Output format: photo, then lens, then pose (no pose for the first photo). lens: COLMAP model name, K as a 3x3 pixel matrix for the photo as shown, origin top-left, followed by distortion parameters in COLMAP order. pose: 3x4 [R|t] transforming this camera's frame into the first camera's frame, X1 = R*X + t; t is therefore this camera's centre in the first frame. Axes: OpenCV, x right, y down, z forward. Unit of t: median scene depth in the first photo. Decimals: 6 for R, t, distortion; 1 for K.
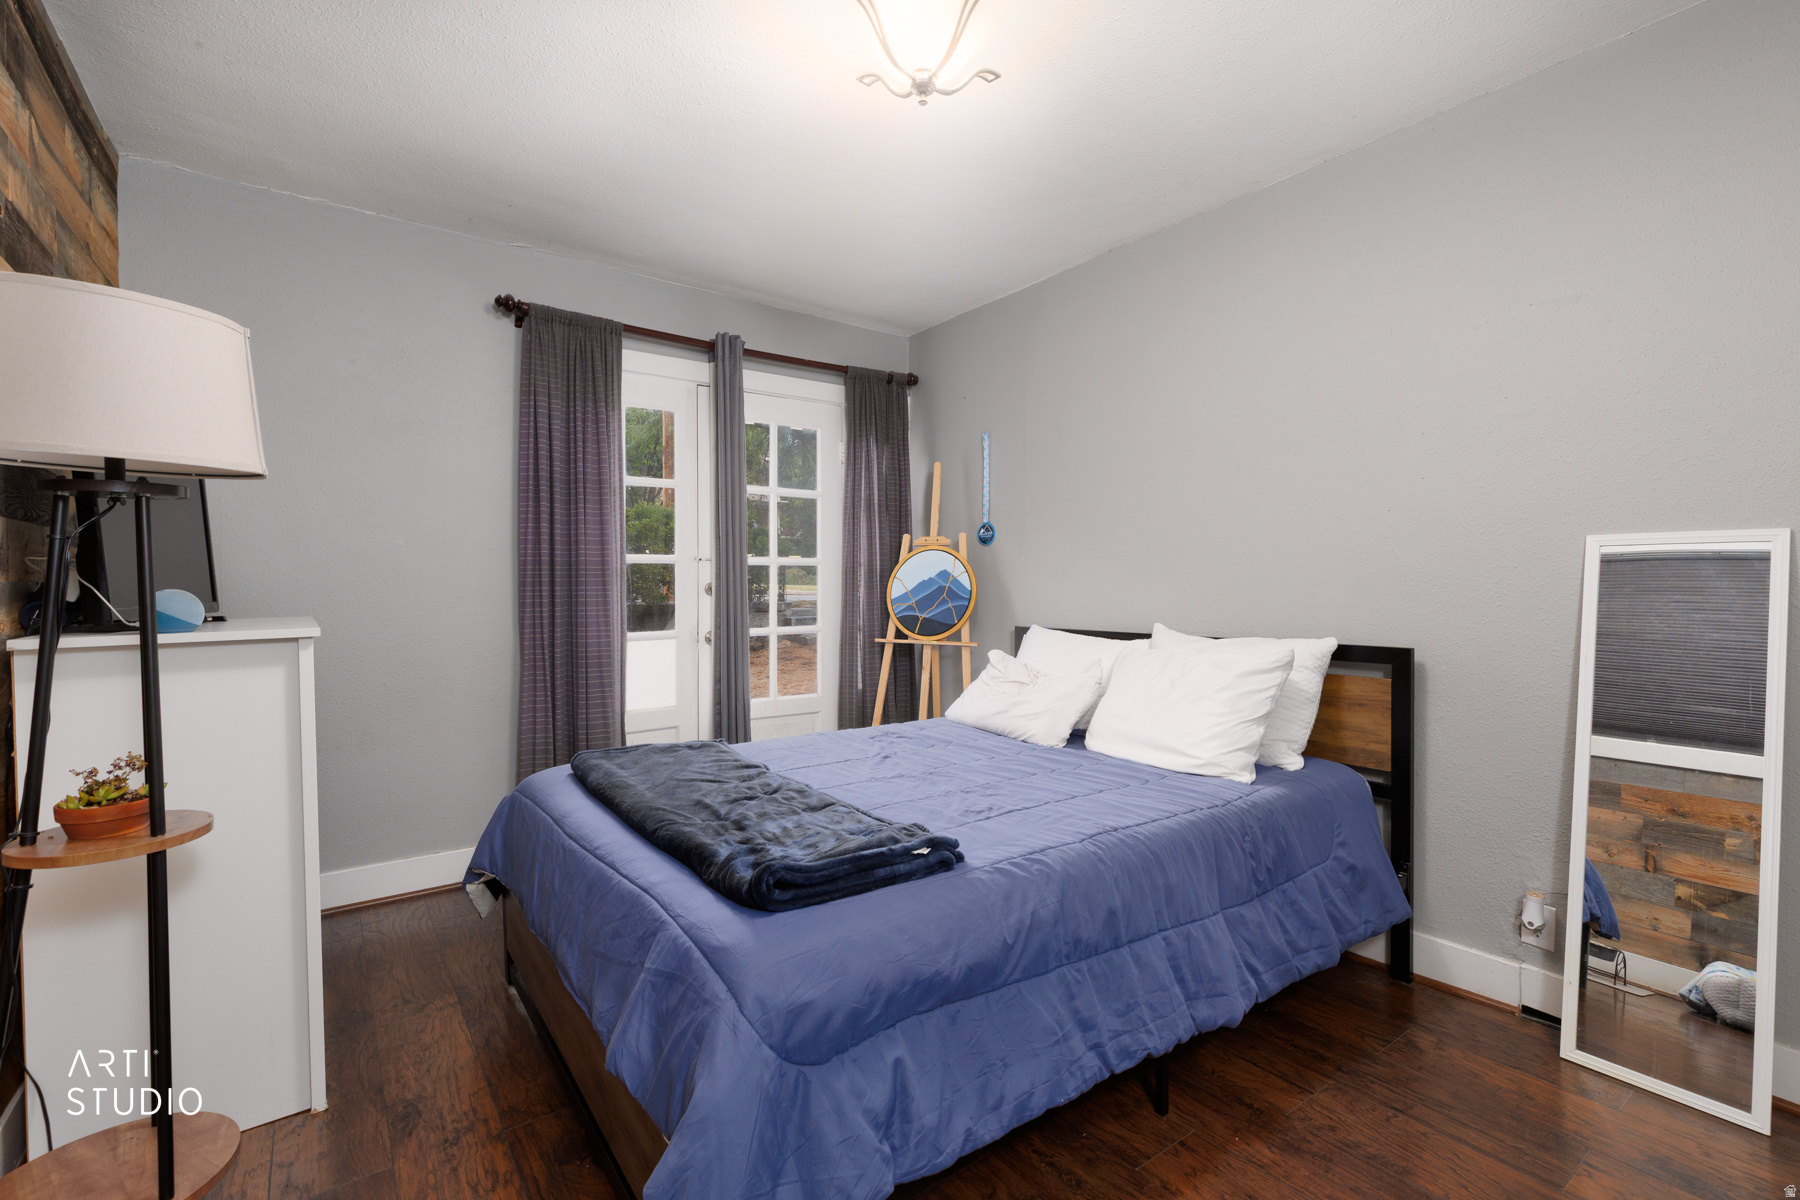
lens RADIAL K [[801.0, 0, 896.6], [0, 801.0, 598.3], [0, 0, 1]] dist [0.003642, -0.000056]
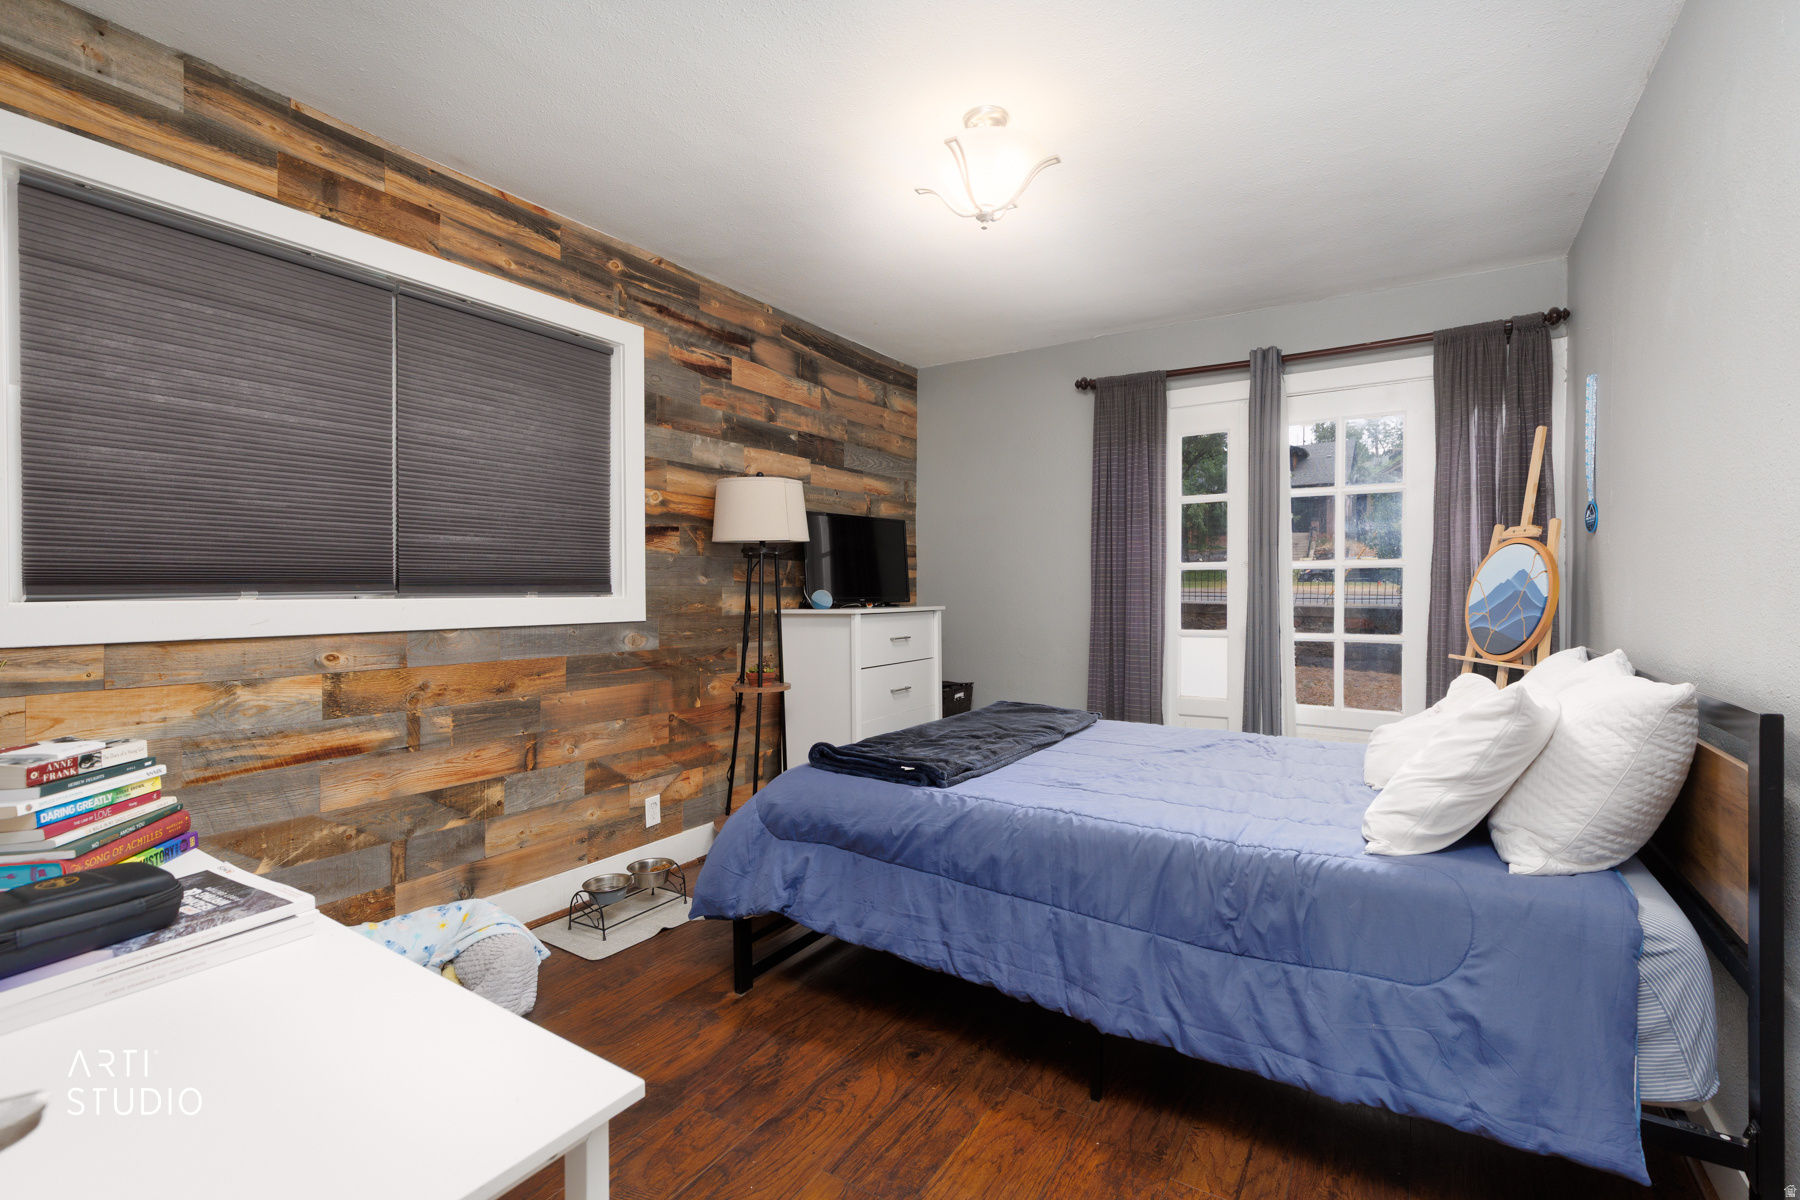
lens RADIAL K [[801.0, 0, 903.4], [0, 801.0, 595.3], [0, 0, 1]] dist [0.003642, -0.000056]
pose [[0.365537, 0.009030, -0.930753, 0.653387], [-0.016837, 0.999853, 0.003088, -0.004228], [0.930645, 0.014542, 0.365635, 0.207376]]
